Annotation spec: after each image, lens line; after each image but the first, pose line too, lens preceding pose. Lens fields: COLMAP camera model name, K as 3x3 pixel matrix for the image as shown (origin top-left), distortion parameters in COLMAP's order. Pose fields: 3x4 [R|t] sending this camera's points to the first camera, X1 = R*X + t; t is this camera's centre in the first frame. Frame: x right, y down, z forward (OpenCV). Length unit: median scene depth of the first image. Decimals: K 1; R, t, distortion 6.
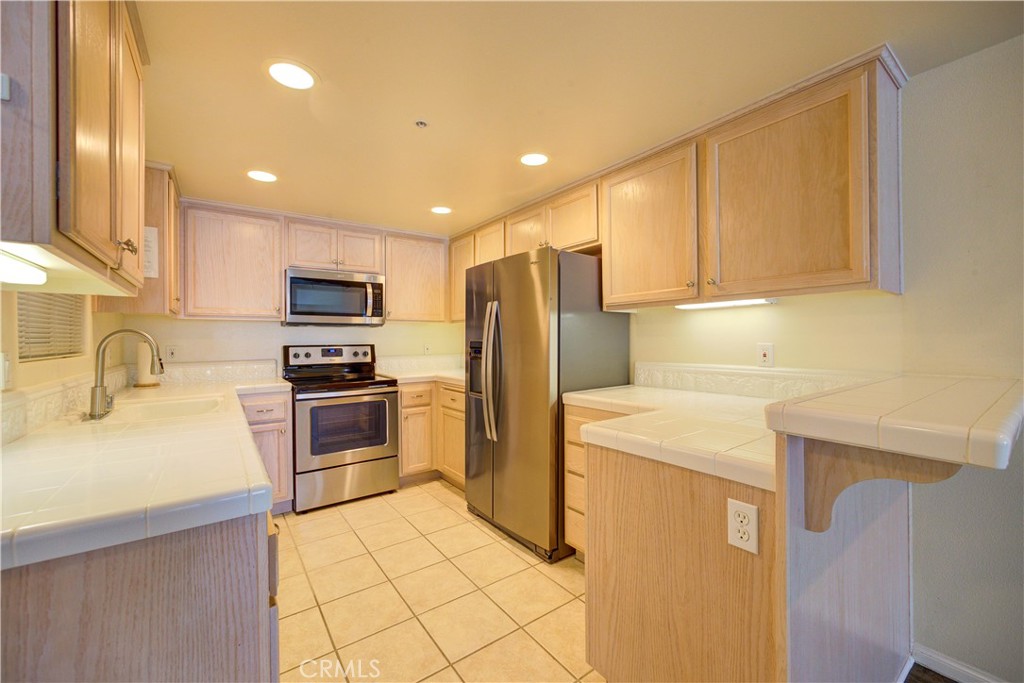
lens RADIAL K [[405.6, 0, 509.9], [0, 405.6, 339.1], [0, 0, 1]] dist [-0.008095, 0.001200]
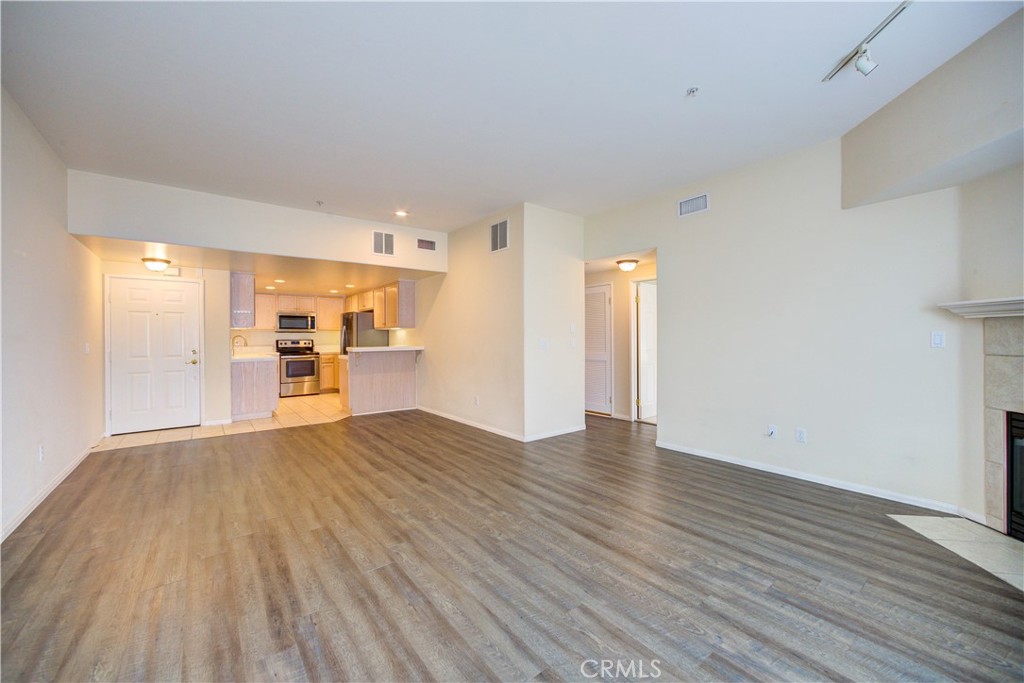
lens RADIAL K [[405.6, 0, 513.0], [0, 405.6, 341.3], [0, 0, 1]] dist [-0.008095, 0.001200]
pose [[0.999976, 0.001810, 0.006616, 0.990824], [-0.001921, 0.999856, 0.016837, -0.023902], [-0.006585, -0.016850, 0.999836, -1.696210]]
